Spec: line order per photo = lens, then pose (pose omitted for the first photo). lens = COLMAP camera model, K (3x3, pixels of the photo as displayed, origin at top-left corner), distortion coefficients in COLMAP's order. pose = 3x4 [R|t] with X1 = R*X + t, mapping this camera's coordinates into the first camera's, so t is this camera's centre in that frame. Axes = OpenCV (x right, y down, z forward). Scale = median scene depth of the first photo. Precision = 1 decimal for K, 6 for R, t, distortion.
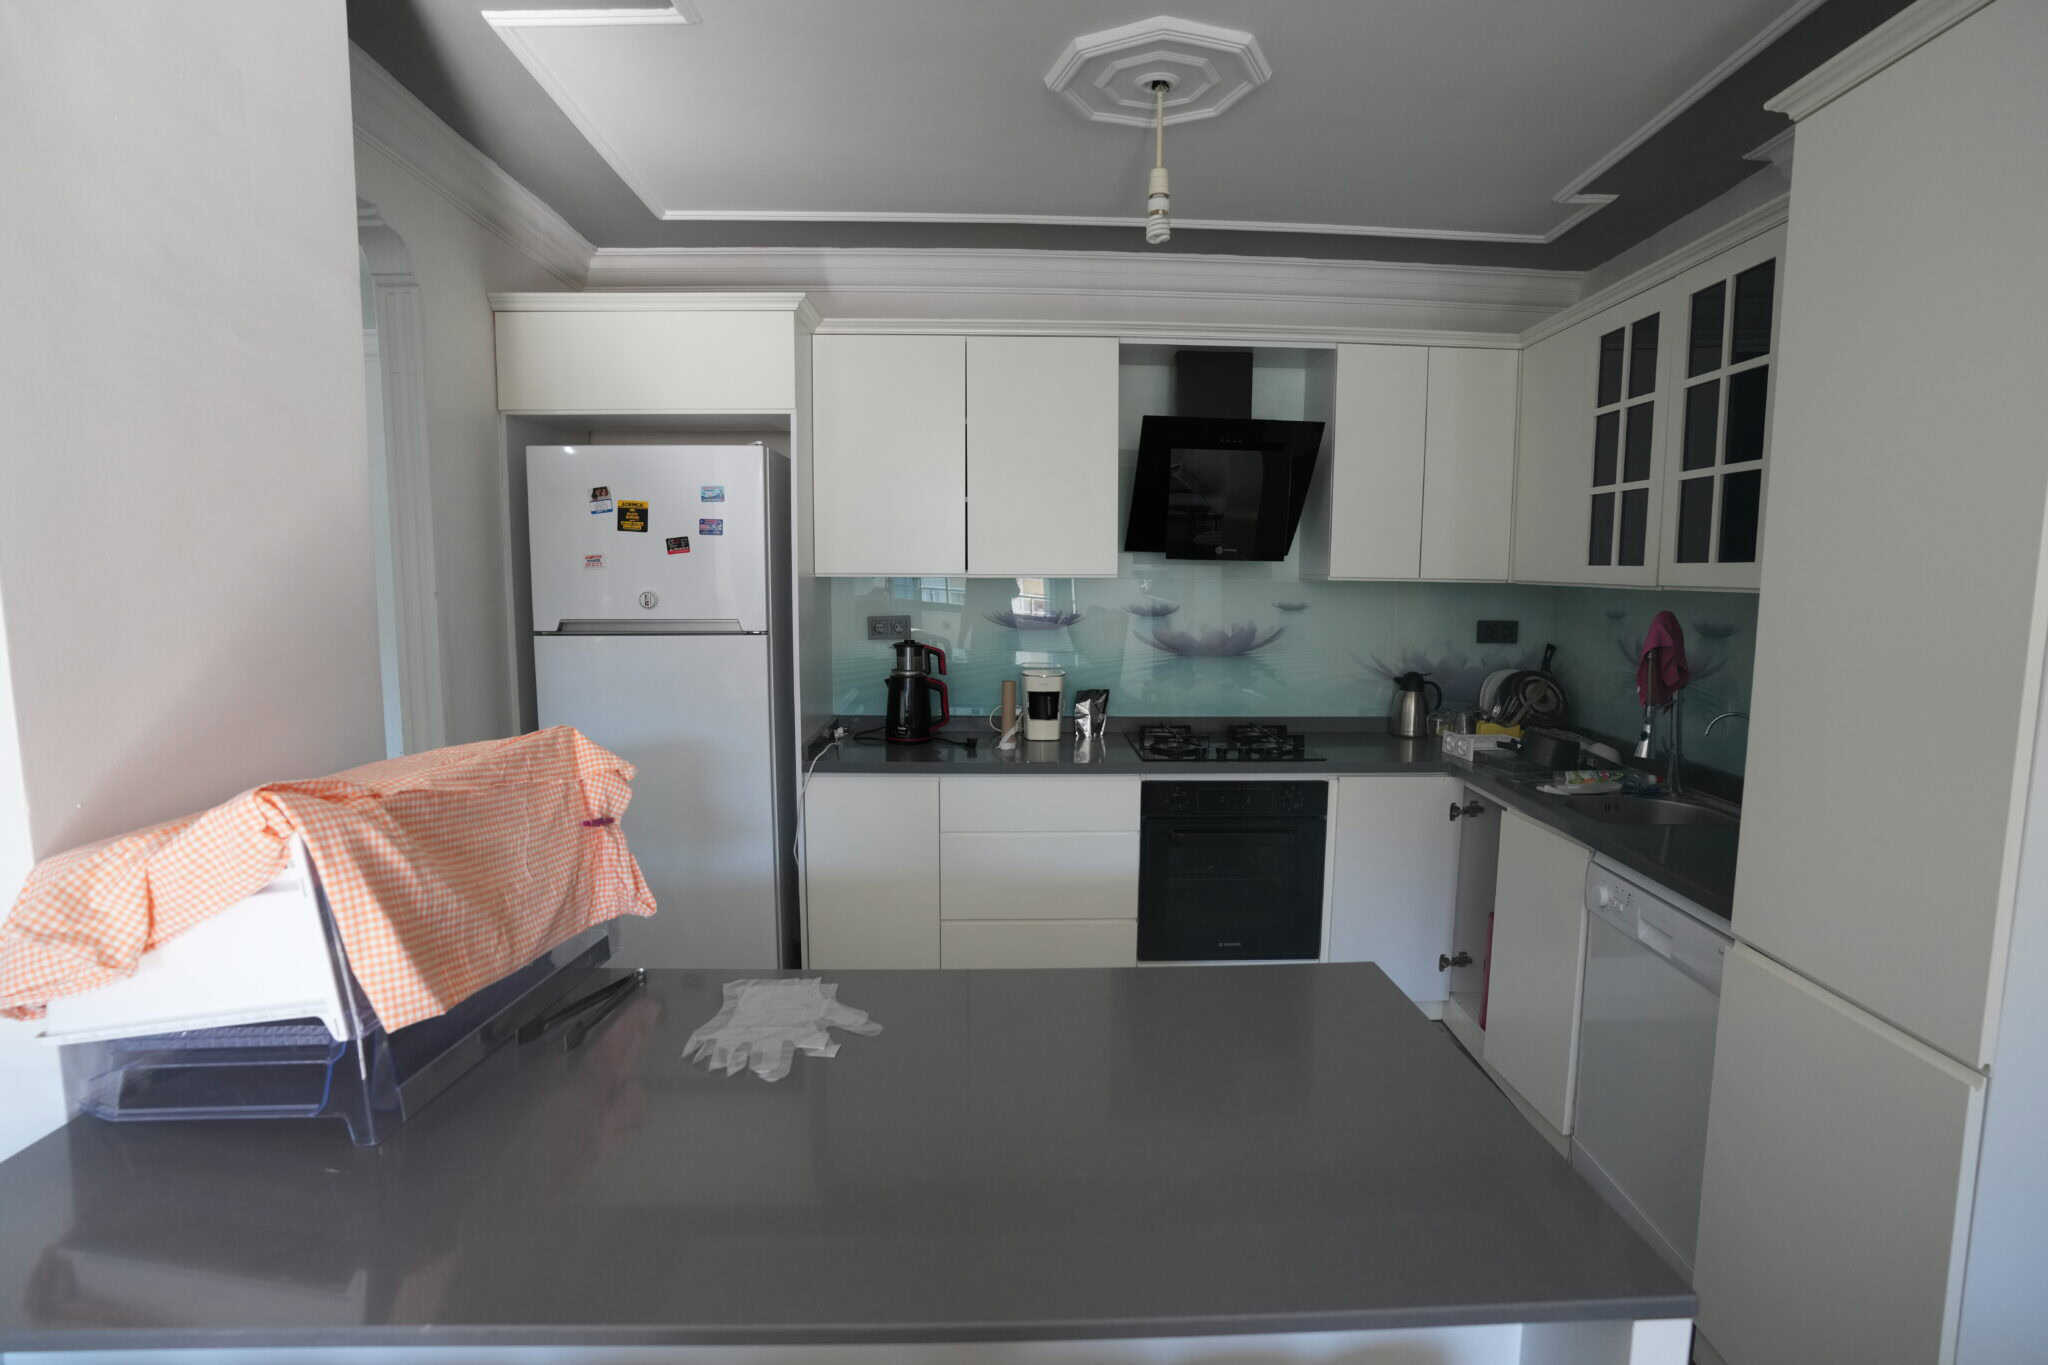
lens RADIAL K [[1001.4, 0, 1021.9], [0, 1001.4, 679.5], [0, 0, 1]] dist [-0.088295, 0.043171]
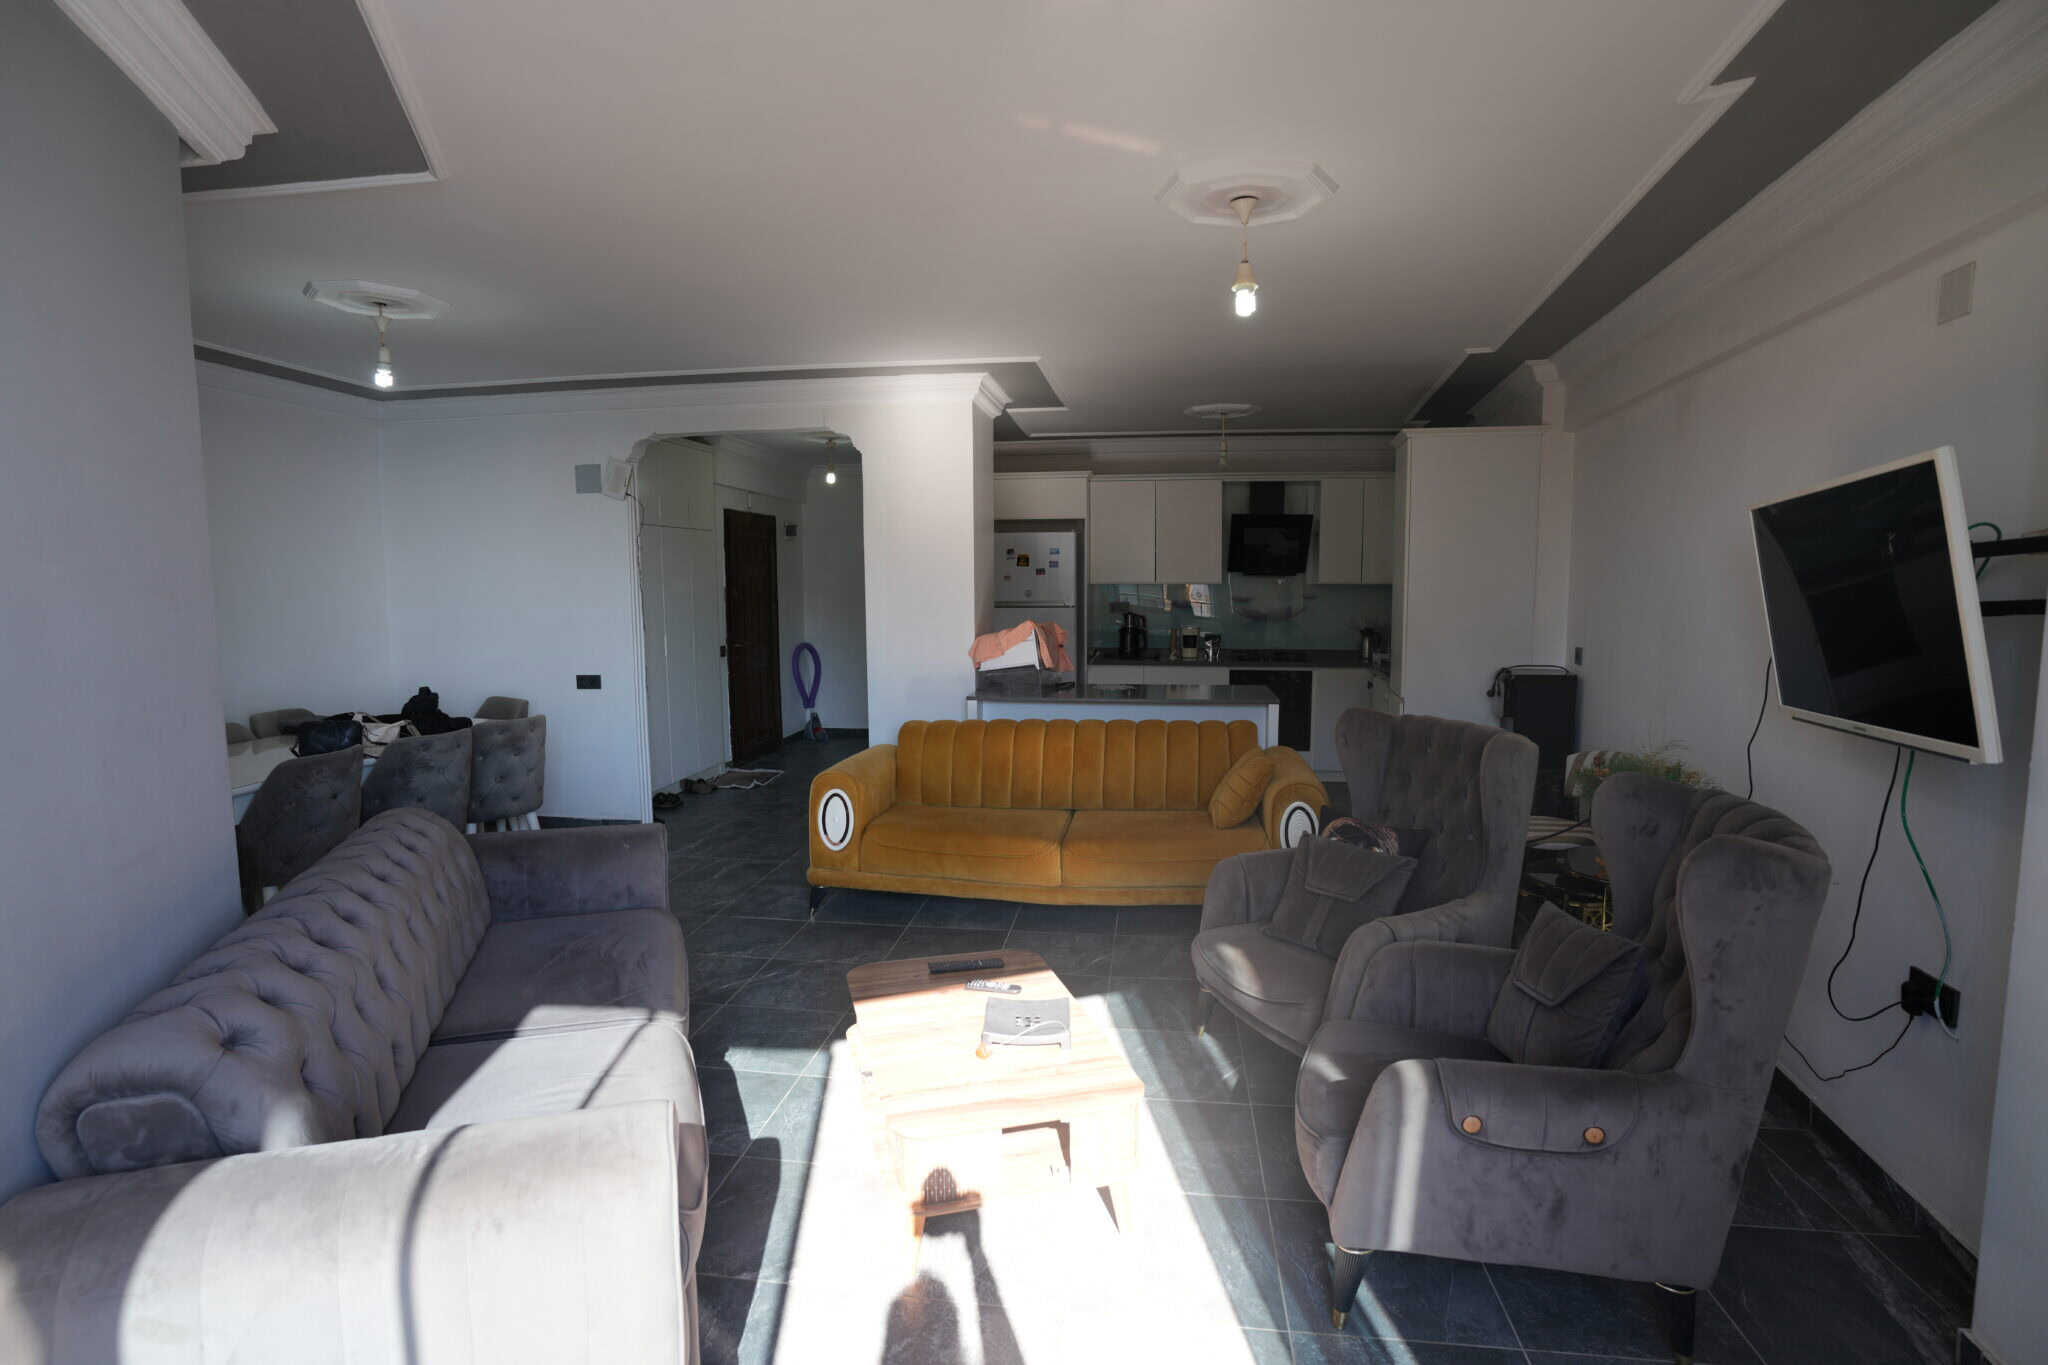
lens RADIAL K [[1001.4, 0, 1021.9], [0, 1001.4, 679.5], [0, 0, 1]] dist [-0.088295, 0.043171]
pose [[0.983713, 0.007969, -0.179571, 0.064928], [-0.009823, 0.999907, -0.009438, 0.162768], [0.179479, 0.011048, 0.983700, -1.507628]]
